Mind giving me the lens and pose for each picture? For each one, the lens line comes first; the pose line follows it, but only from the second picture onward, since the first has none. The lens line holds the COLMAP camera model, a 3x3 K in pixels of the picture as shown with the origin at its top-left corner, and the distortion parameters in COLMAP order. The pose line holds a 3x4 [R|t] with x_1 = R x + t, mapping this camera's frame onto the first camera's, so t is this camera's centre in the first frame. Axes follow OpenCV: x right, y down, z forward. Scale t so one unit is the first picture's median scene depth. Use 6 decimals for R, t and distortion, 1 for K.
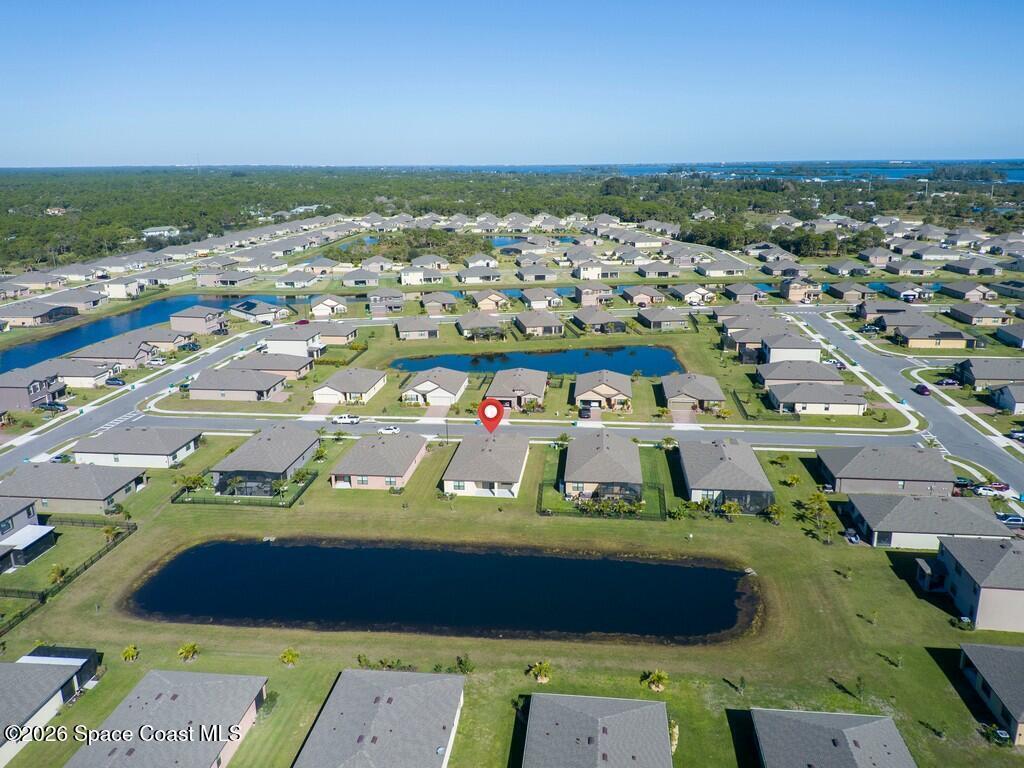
lens RADIAL K [[784.3, 0, 517.3], [0, 784.3, 384.9], [0, 0, 1]] dist [0.110162, -0.183732]
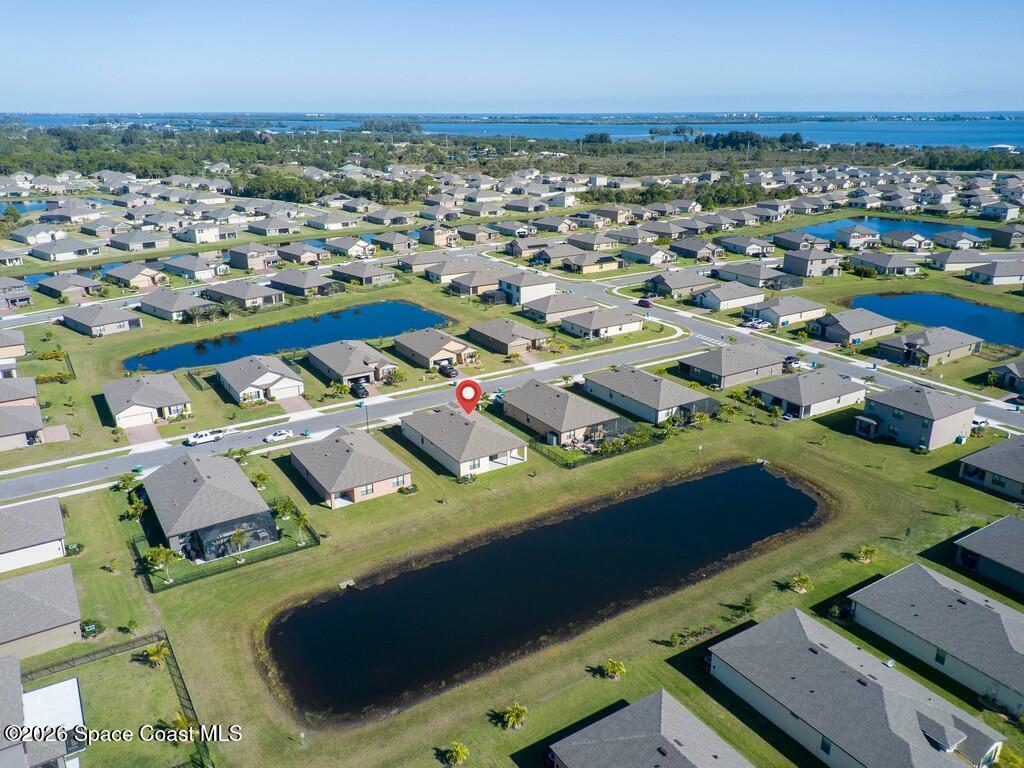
lens RADIAL K [[775.0, 0, 512.0], [0, 775.0, 384.0], [0, 0, 1]] dist [0.101752, -0.173738]
pose [[0.777551, -0.199003, 0.596501, -0.425391], [0.163953, 0.979950, 0.113211, -0.045602], [-0.607070, 0.009771, 0.794588, 0.186631]]
